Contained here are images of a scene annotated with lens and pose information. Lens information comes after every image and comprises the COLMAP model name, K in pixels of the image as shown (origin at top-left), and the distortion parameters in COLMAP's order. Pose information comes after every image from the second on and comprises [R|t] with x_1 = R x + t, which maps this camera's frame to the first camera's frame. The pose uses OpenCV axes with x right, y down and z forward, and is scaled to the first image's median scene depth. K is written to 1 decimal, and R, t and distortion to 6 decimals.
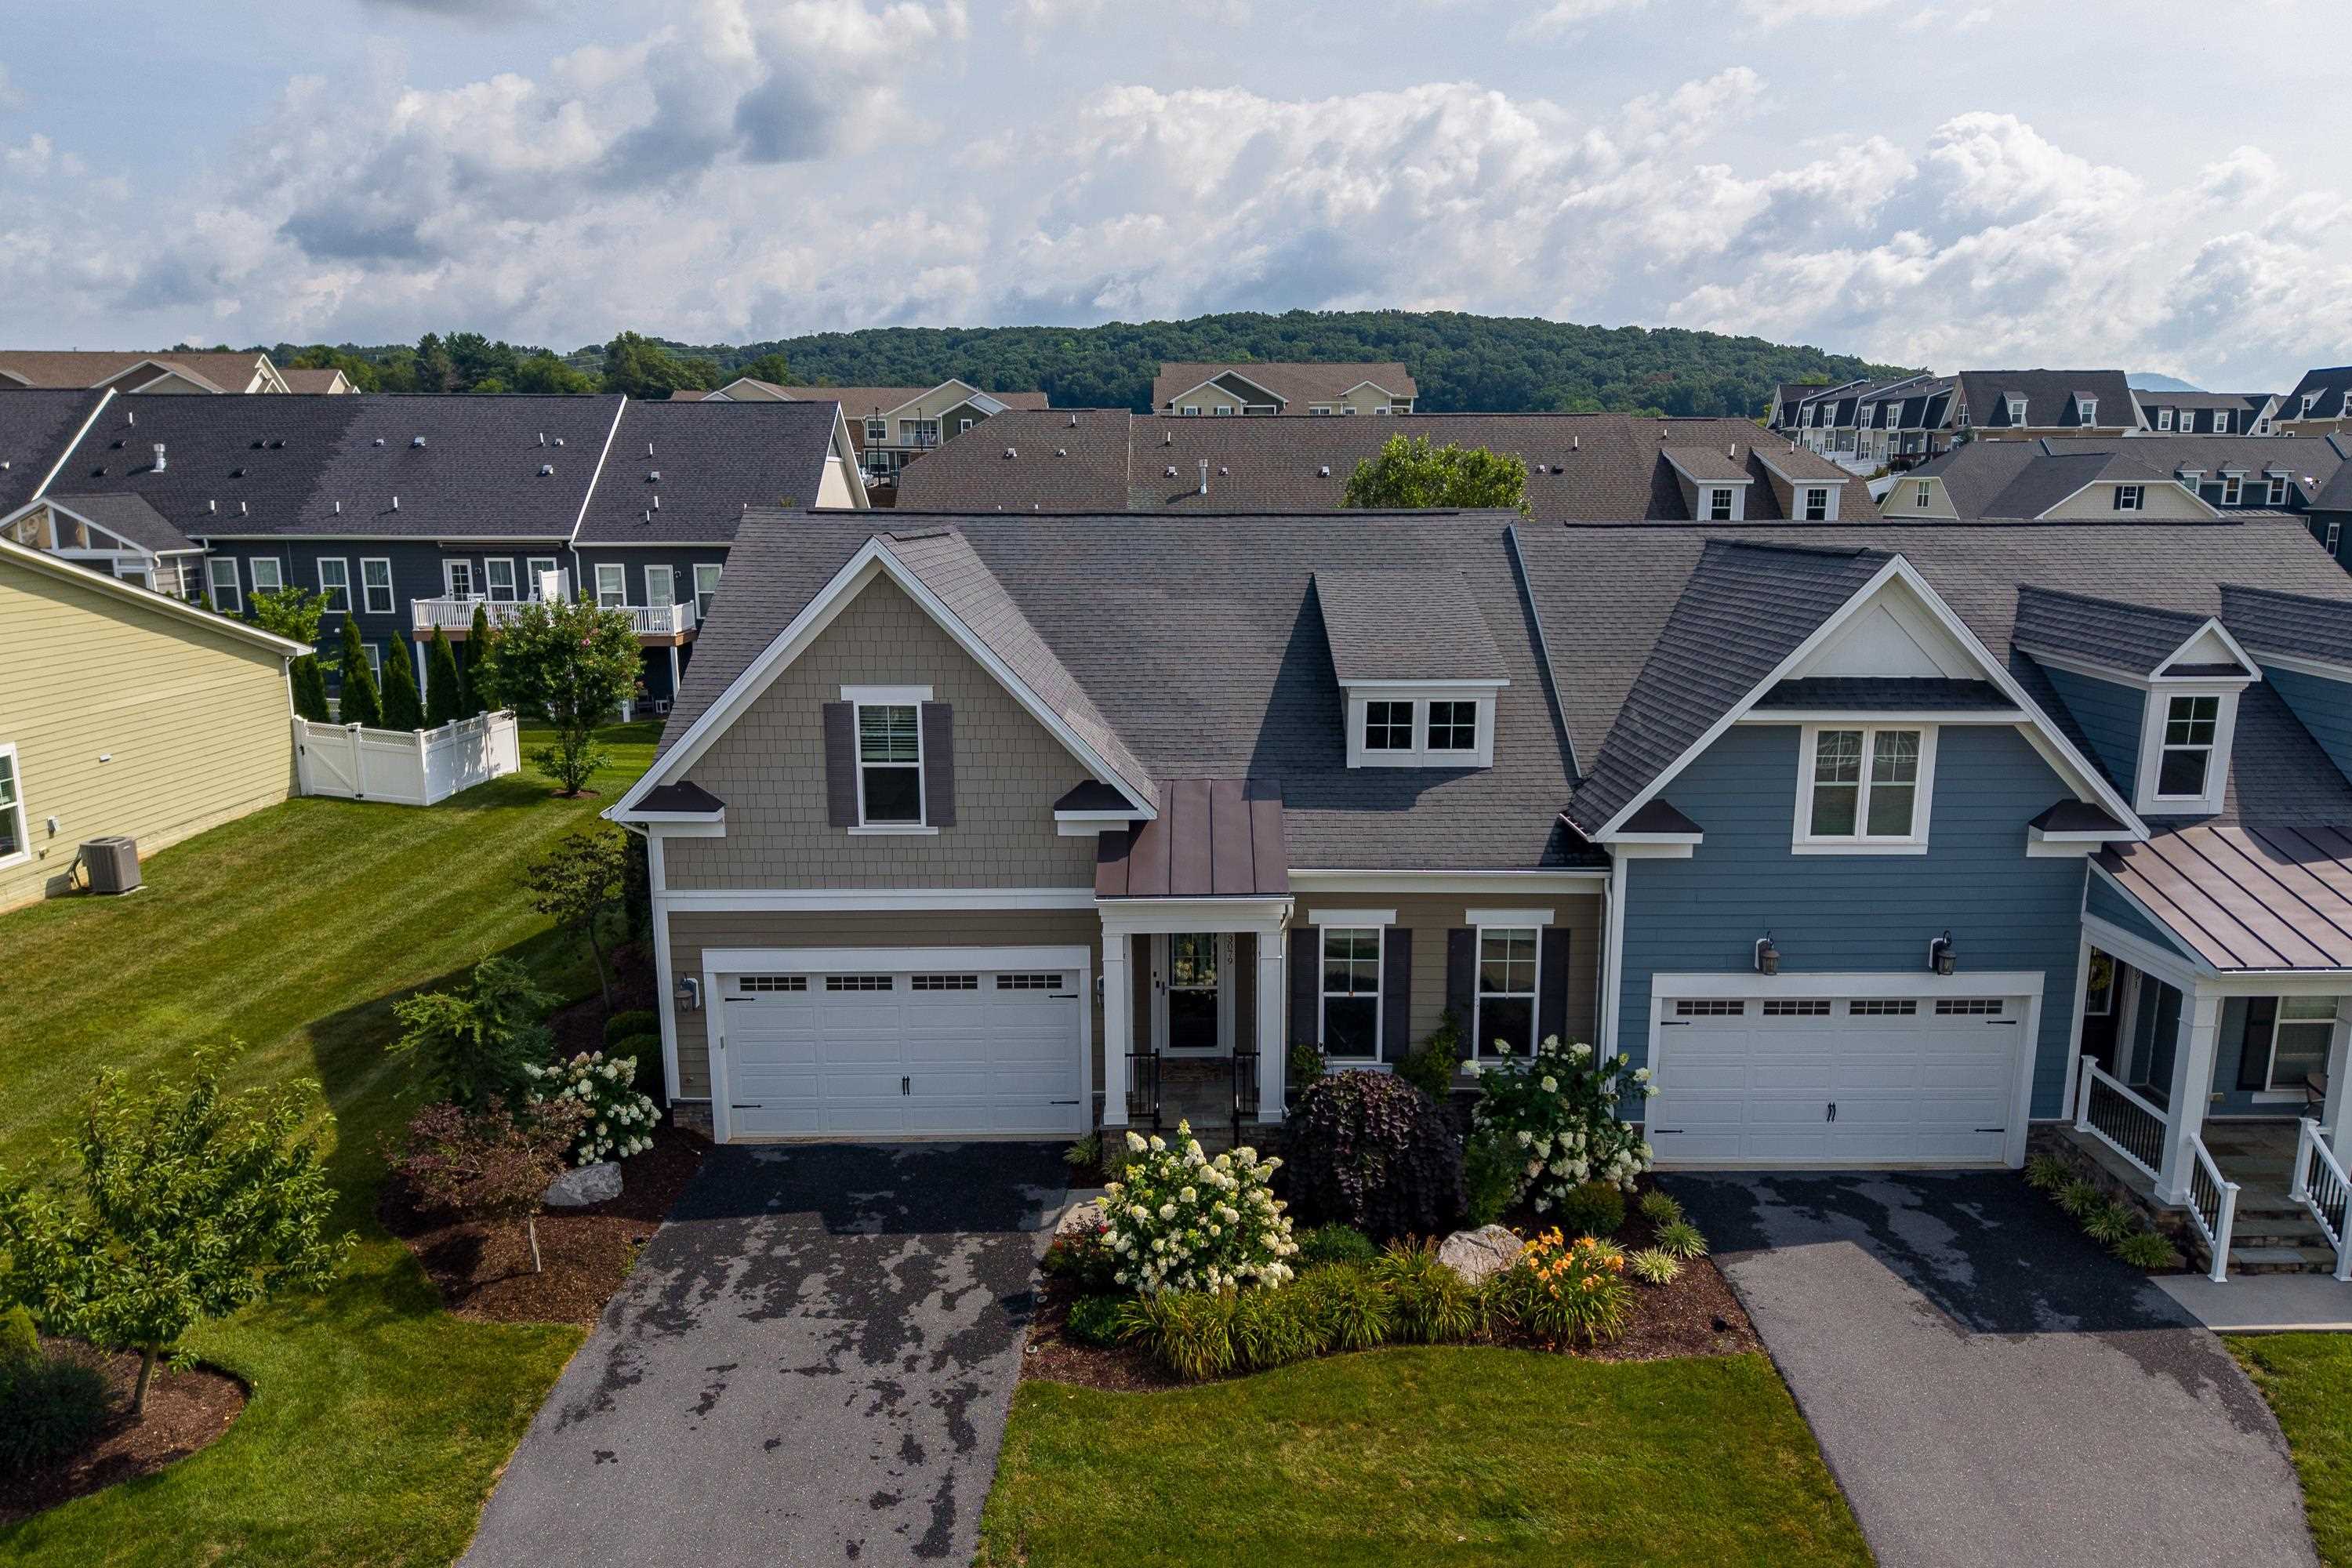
lens RADIAL K [[1658.2, 0, 1203.6], [0, 1658.2, 824.6], [0, 0, 1]] dist [0.012528, -0.005928]
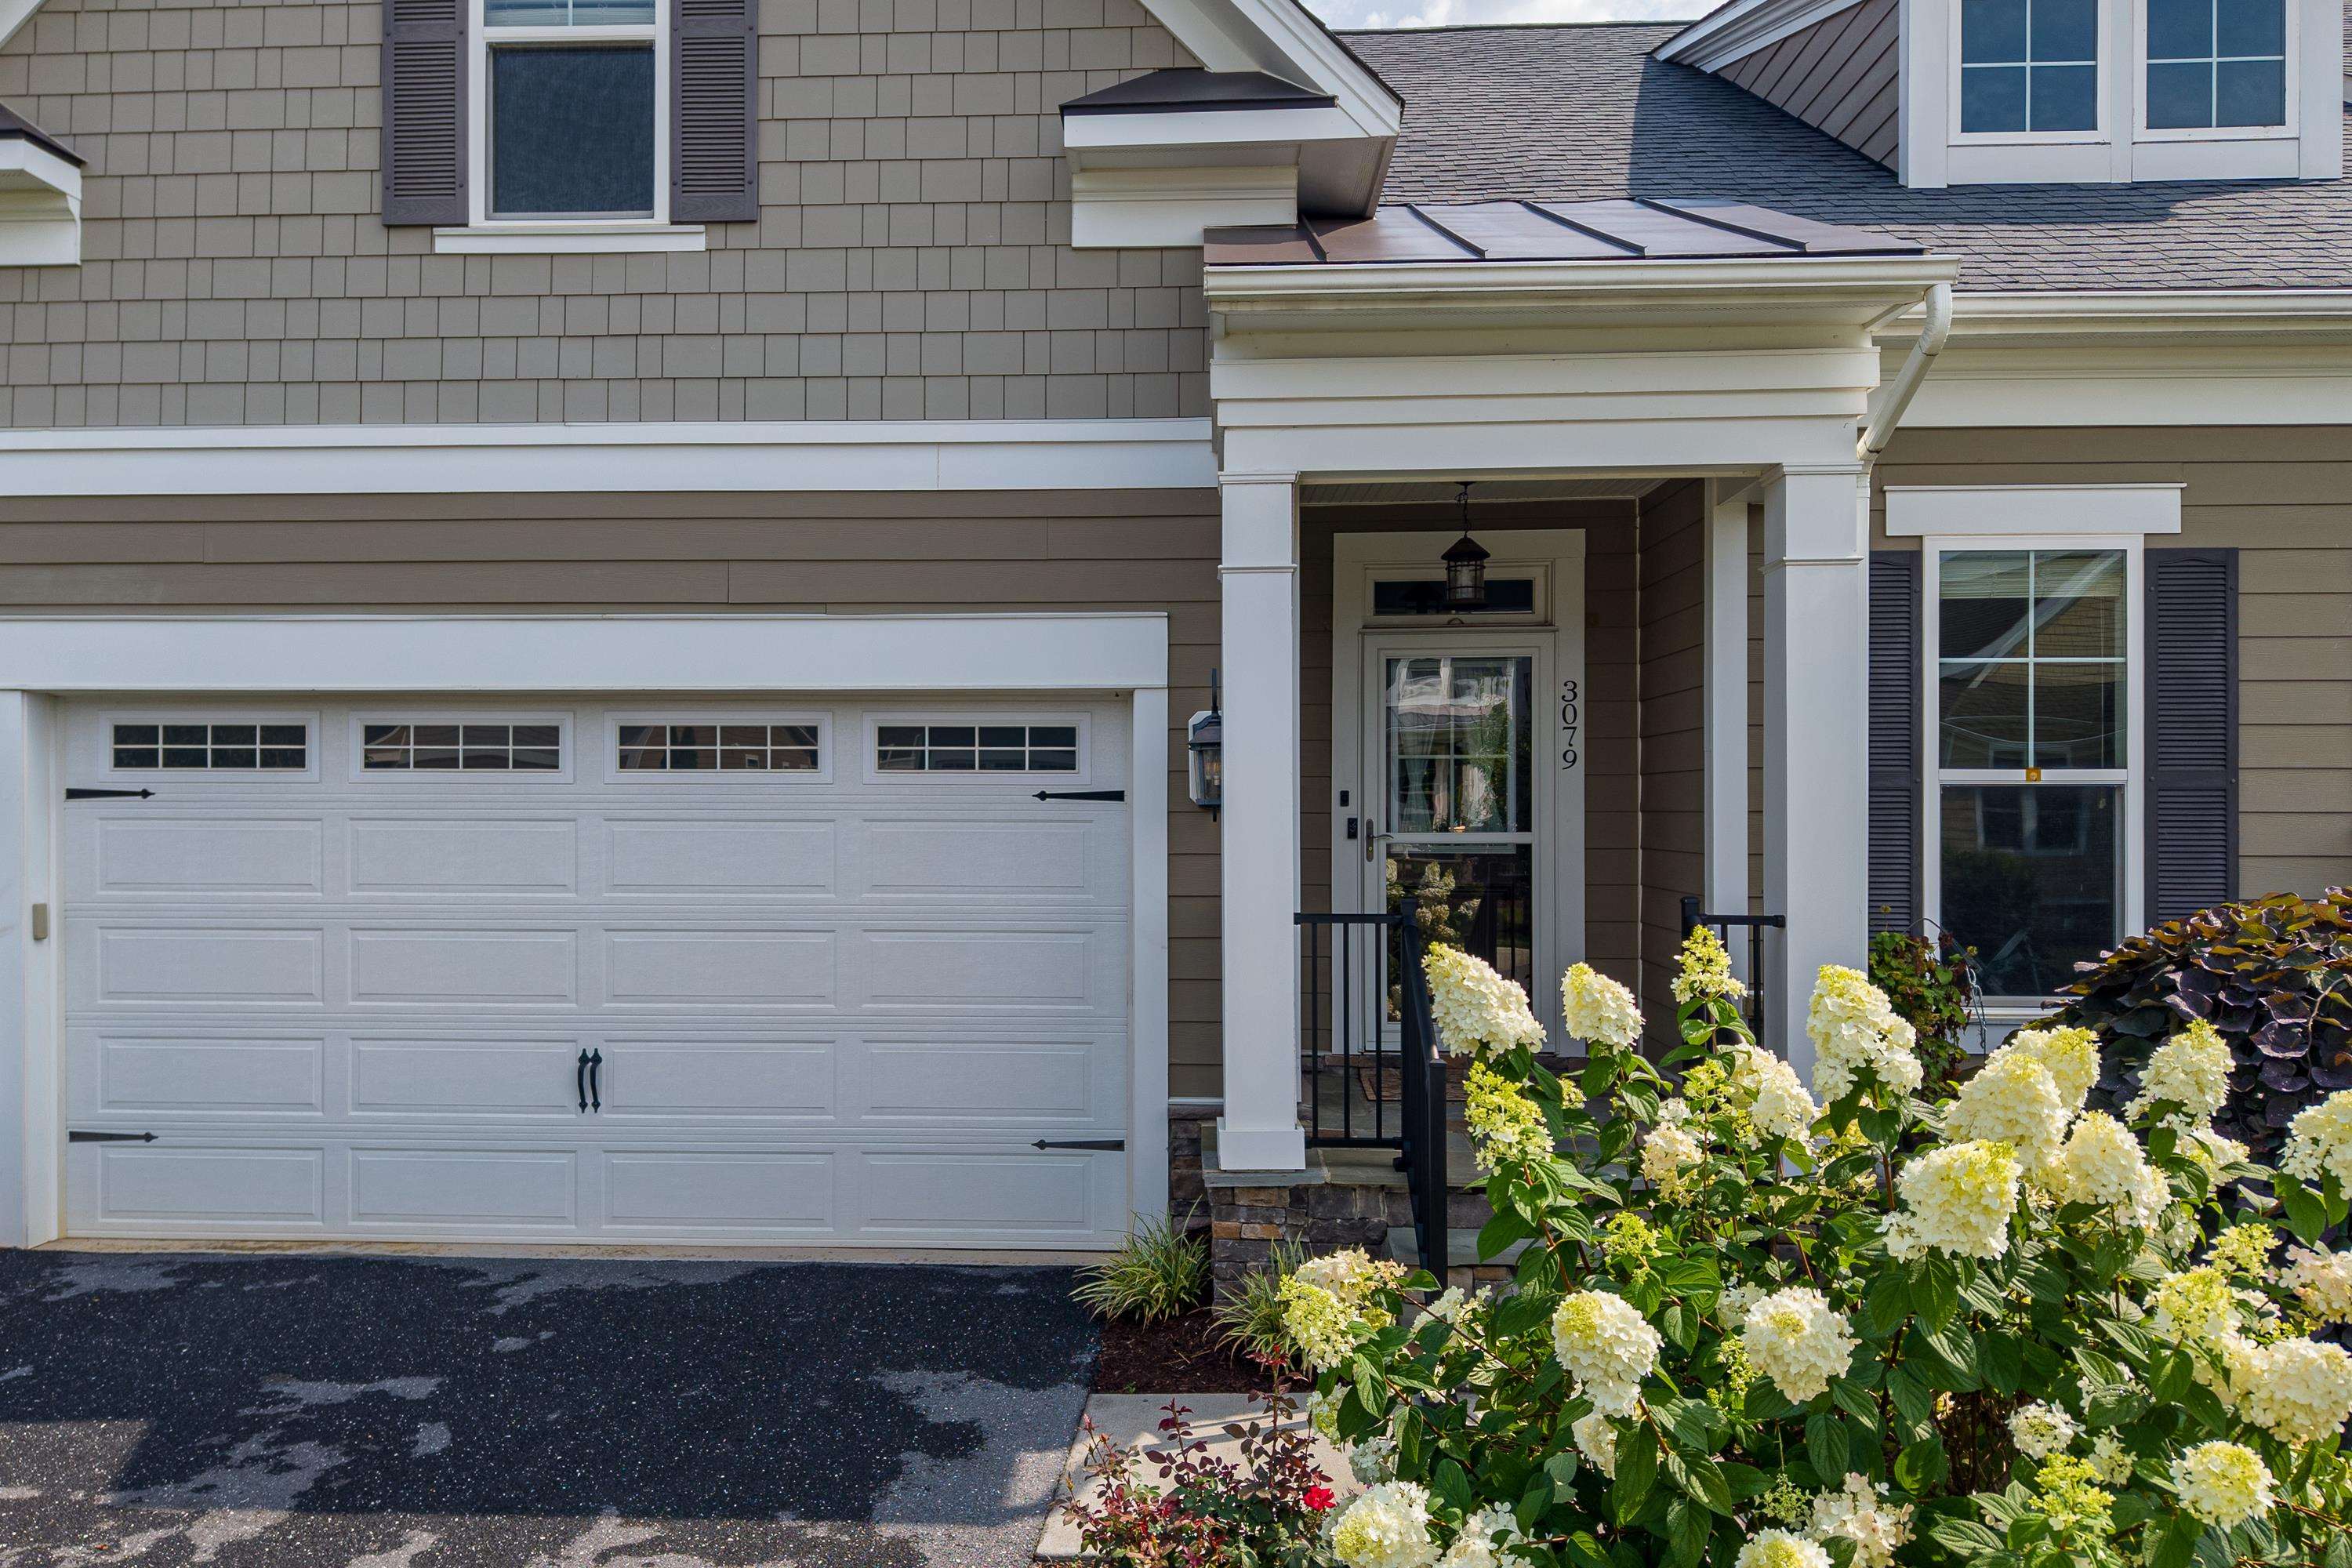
lens RADIAL K [[1790.4, 0, 1113.6], [0, 1790.4, 811.4], [0, 0, 1]] dist [0.000192, -0.010345]
pose [[0.997817, -0.000215, -0.066041, -0.058813], [-0.013143, 0.979344, -0.201774, 0.183470], [0.064721, 0.202202, 0.977203, 0.690629]]
